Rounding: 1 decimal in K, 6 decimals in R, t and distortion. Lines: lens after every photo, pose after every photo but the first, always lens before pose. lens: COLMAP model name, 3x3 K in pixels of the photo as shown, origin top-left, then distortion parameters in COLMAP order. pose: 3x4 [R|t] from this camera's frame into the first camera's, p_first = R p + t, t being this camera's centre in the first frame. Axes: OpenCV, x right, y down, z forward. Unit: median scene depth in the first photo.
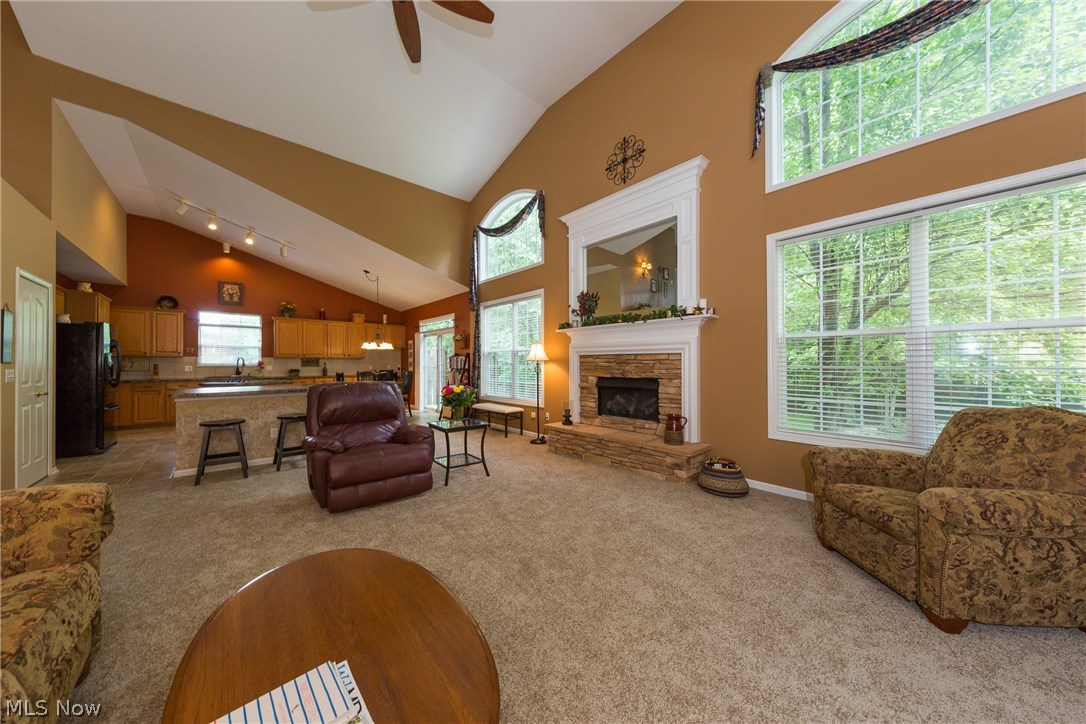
lens RADIAL K [[358.3, 0, 536.7], [0, 358.3, 360.7], [0, 0, 1]] dist [-0.000408, -0.000135]
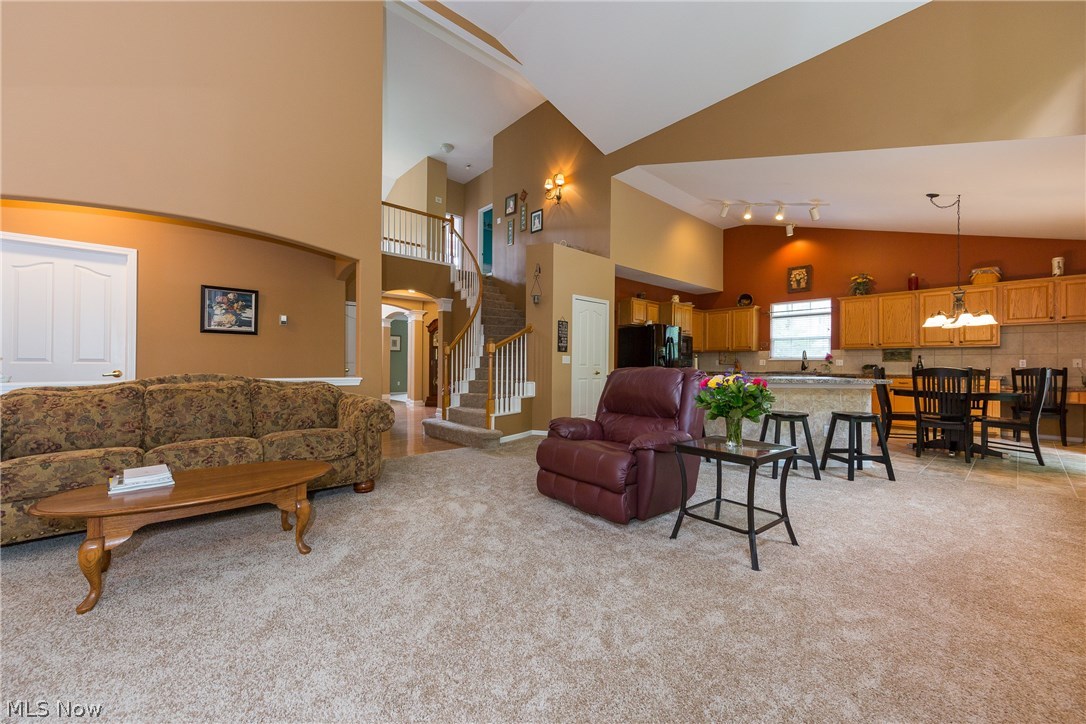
lens RADIAL K [[426.6, 0, 540.5], [0, 426.6, 361.4], [0, 0, 1]] dist [0.002065, 0.000006]
pose [[0.001804, -0.007722, -0.999969, 0.214296], [0.000847, 0.999970, -0.007720, 0.026019], [0.999998, -0.000834, 0.001811, 0.353708]]
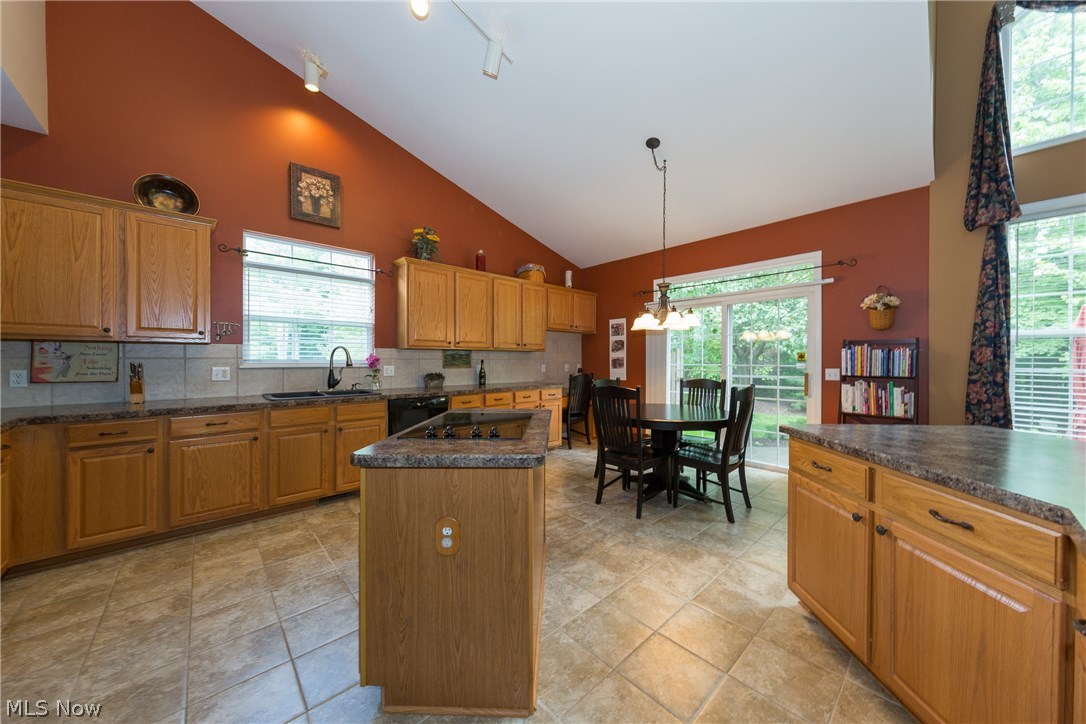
lens RADIAL K [[380.3, 0, 546.5], [0, 380.3, 357.0], [0, 0, 1]] dist [0.001665, 0.000142]
pose [[0.999818, 0.008192, 0.017225, -0.588007], [-0.008286, 0.999951, 0.005355, -0.001353], [-0.017180, -0.005497, 0.999837, 0.544543]]
